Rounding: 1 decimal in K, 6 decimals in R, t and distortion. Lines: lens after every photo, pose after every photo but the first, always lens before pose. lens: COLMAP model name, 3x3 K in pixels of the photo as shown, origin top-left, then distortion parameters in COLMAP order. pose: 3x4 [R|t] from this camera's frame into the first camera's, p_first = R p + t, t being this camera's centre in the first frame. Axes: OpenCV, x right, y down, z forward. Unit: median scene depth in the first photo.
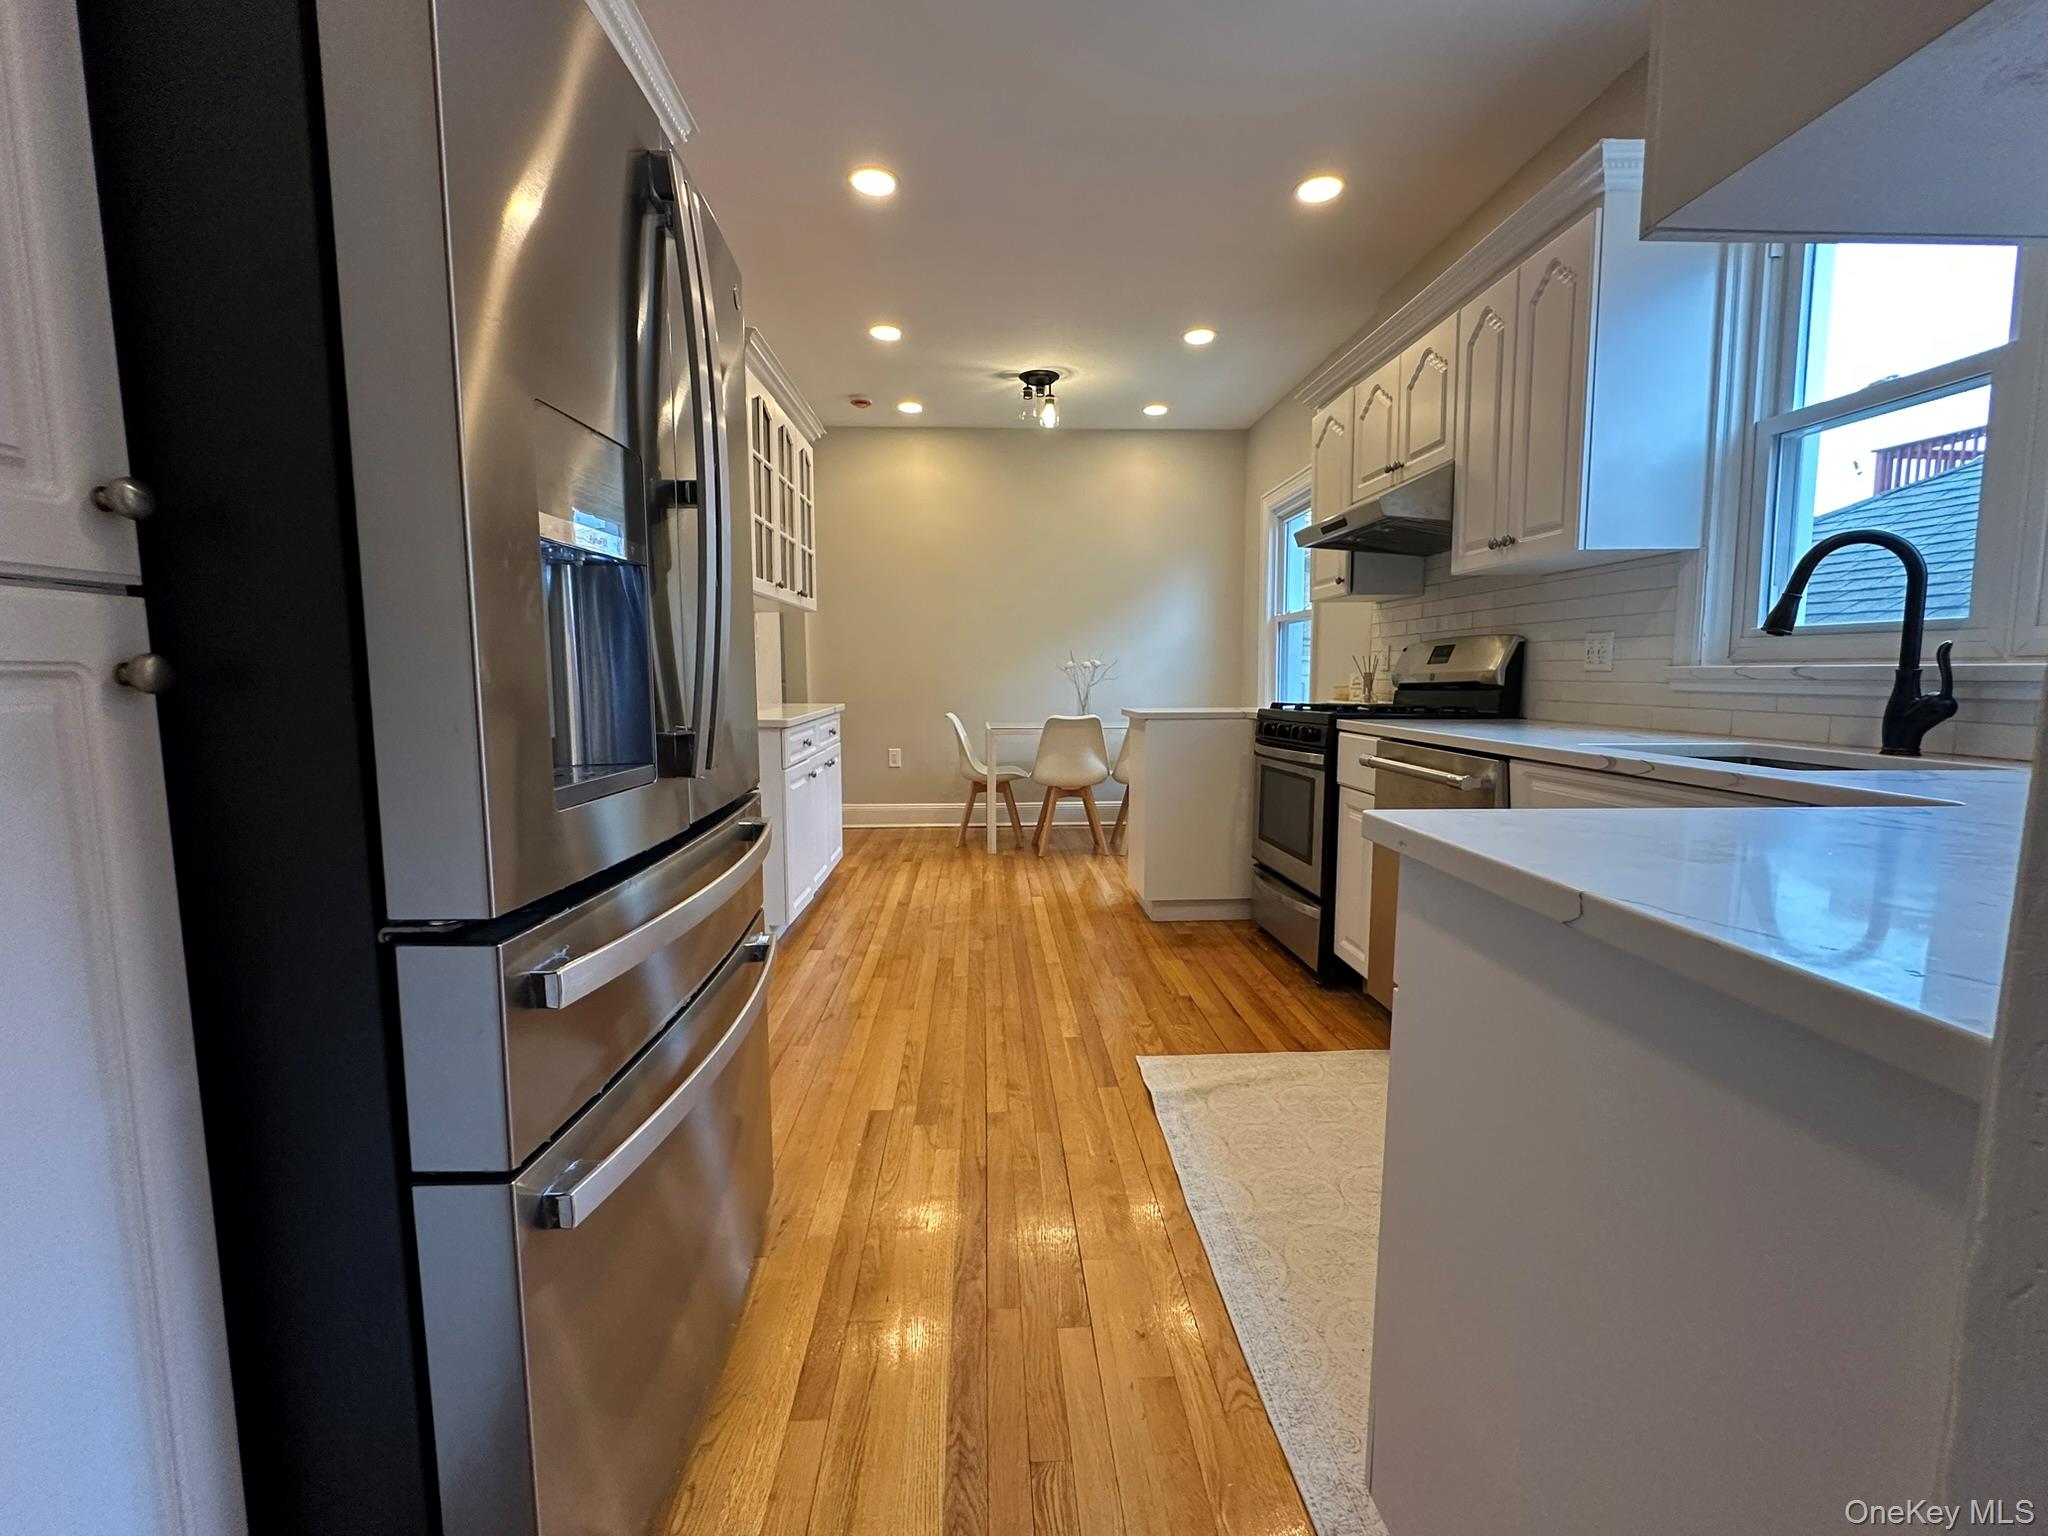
lens RADIAL K [[871.6, 0, 1024.0], [0, 871.6, 768.0], [0, 0, 1]] dist [-0.000888, -0.000045]
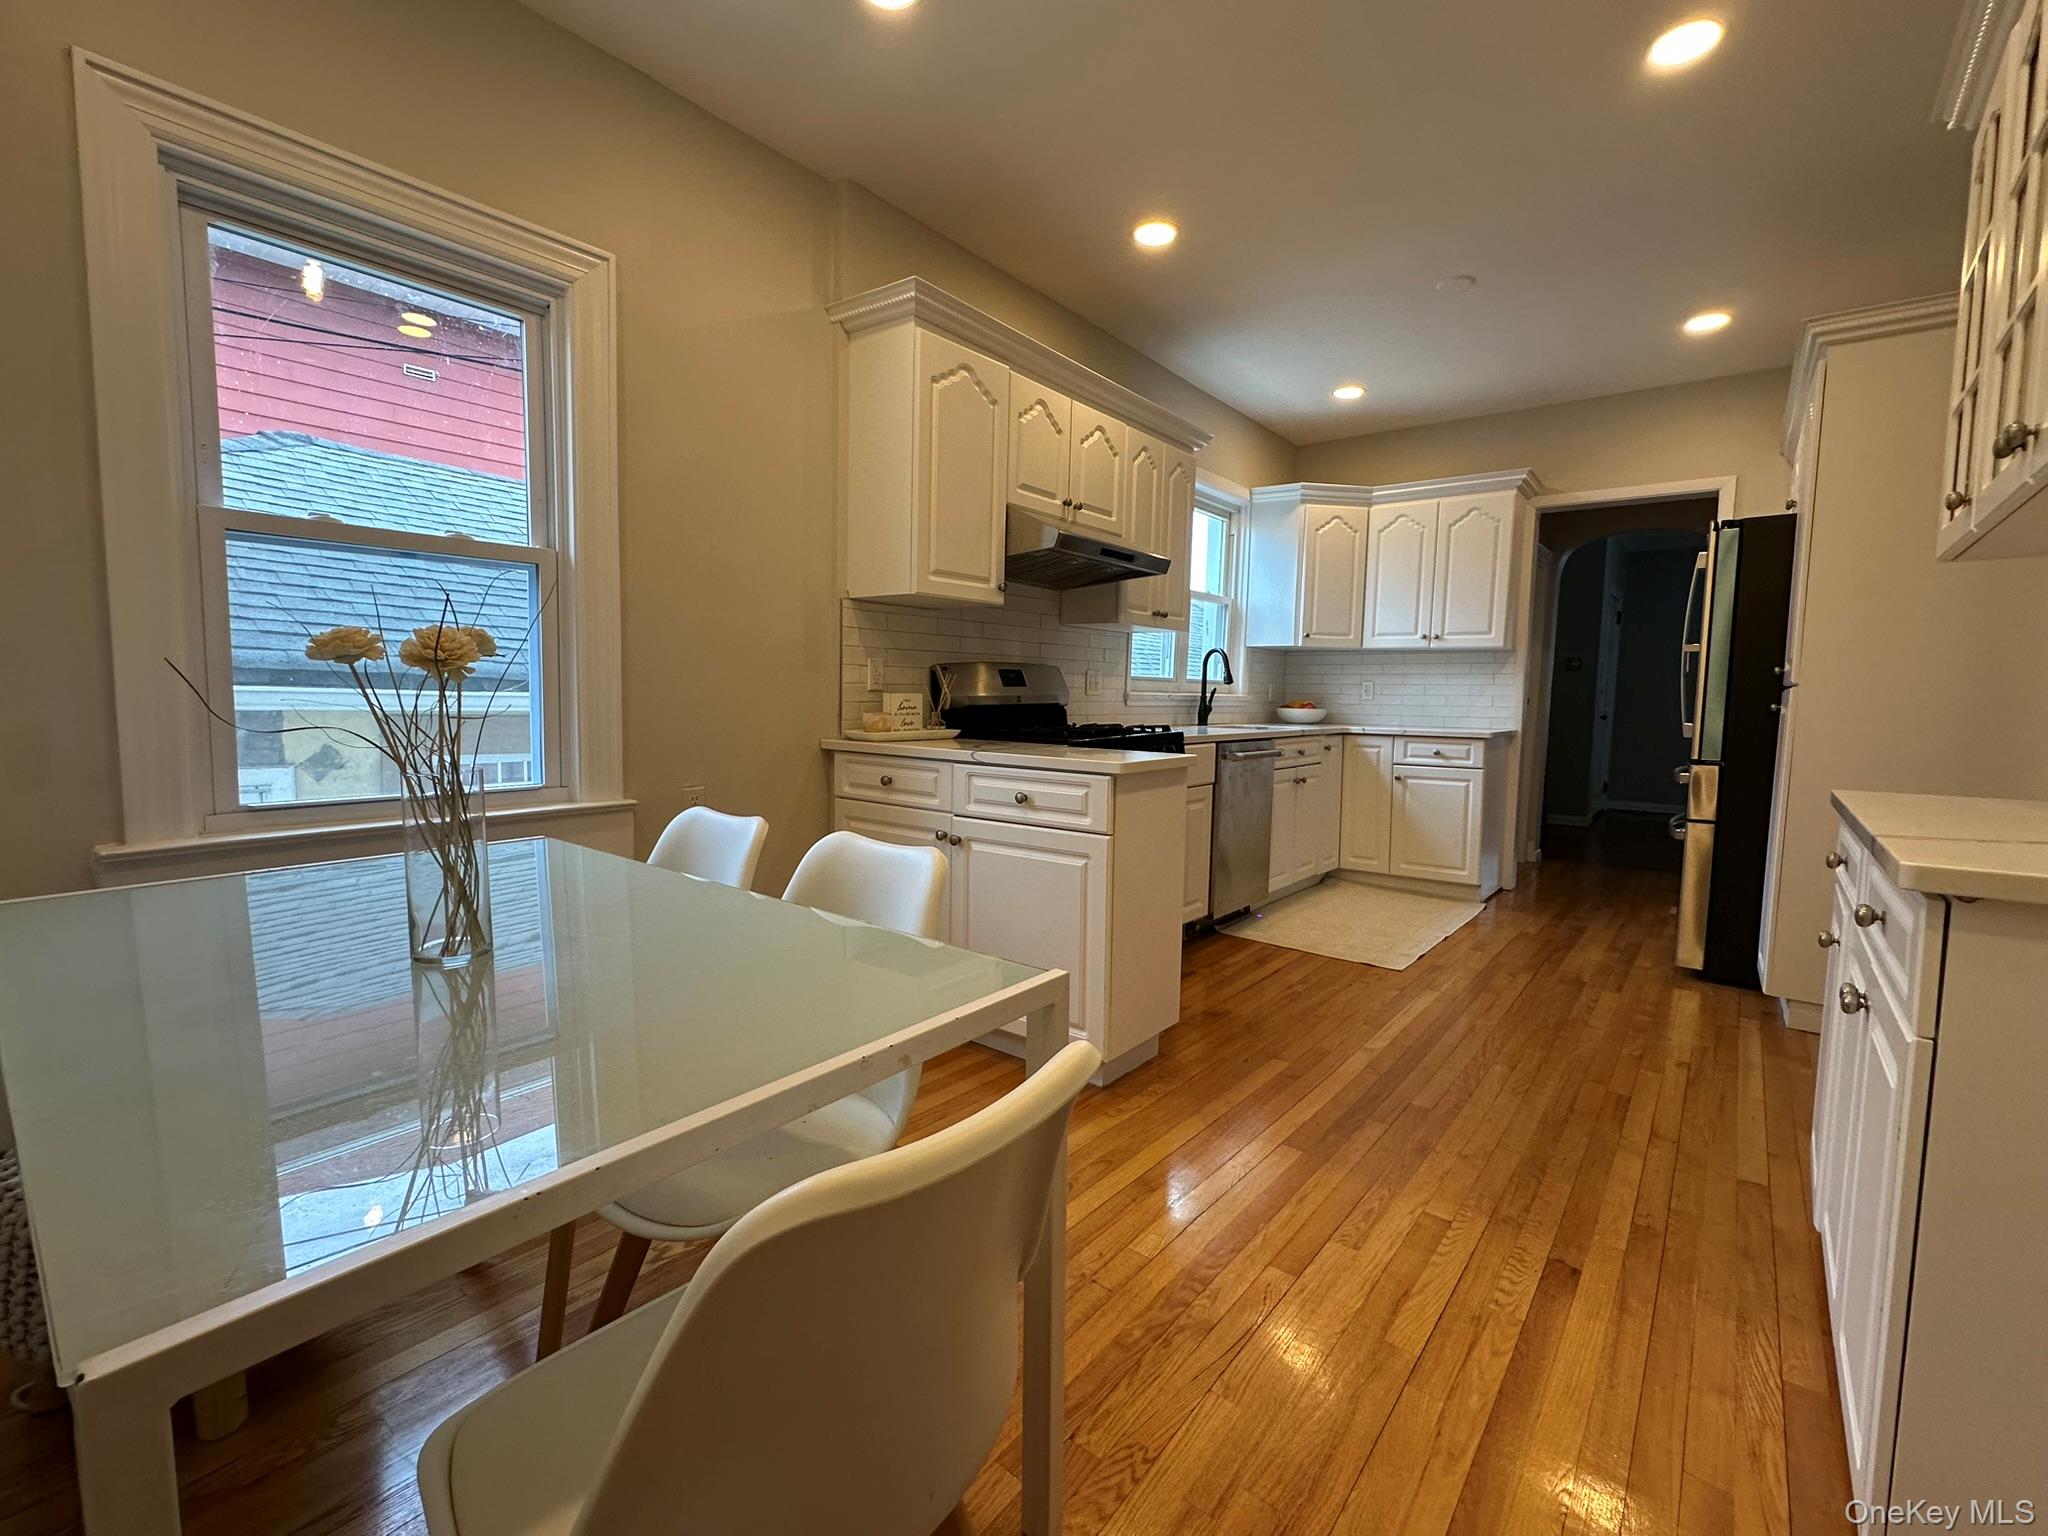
lens RADIAL K [[871.6, 0, 1024.0], [0, 871.6, 768.0], [0, 0, 1]] dist [-0.000888, -0.000045]
pose [[-0.738932, -0.071056, 0.670023, -0.245817], [0.056139, 0.984473, 0.166316, -0.188720], [-0.671437, 0.160510, -0.723470, 1.693226]]
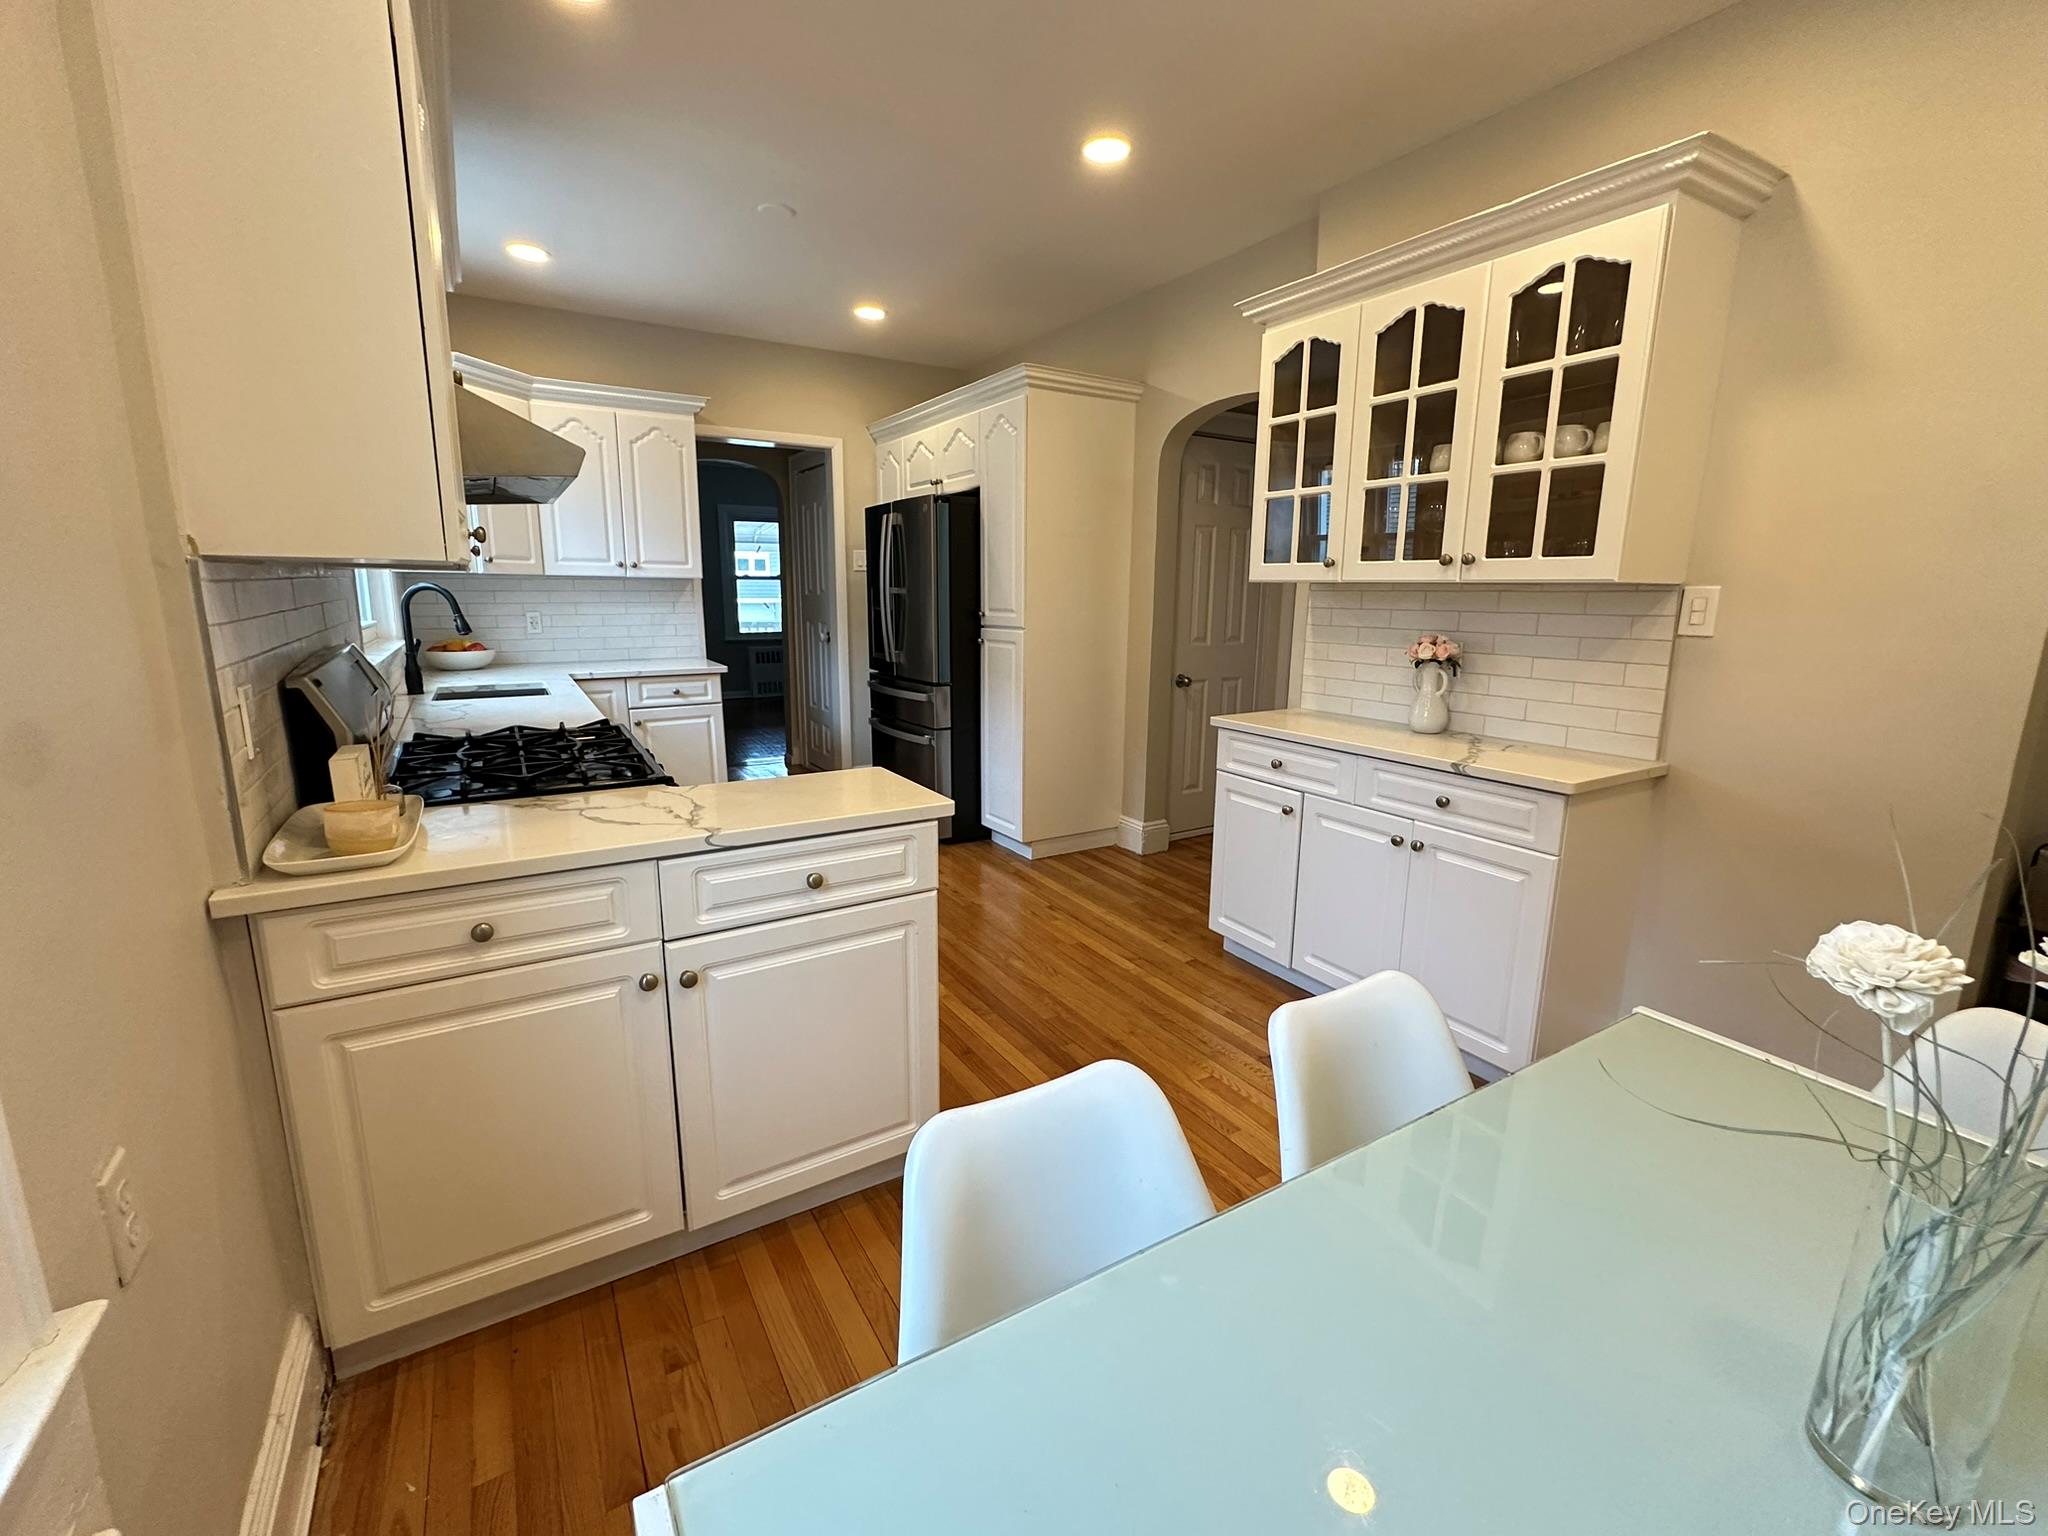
lens RADIAL K [[871.6, 0, 1024.0], [0, 871.6, 768.0], [0, 0, 1]] dist [-0.000888, -0.000045]
pose [[-0.886110, 0.085659, -0.455491, 0.333099], [-0.061070, 0.952624, 0.297955, -0.261506], [0.459435, 0.291838, -0.838898, 1.639160]]
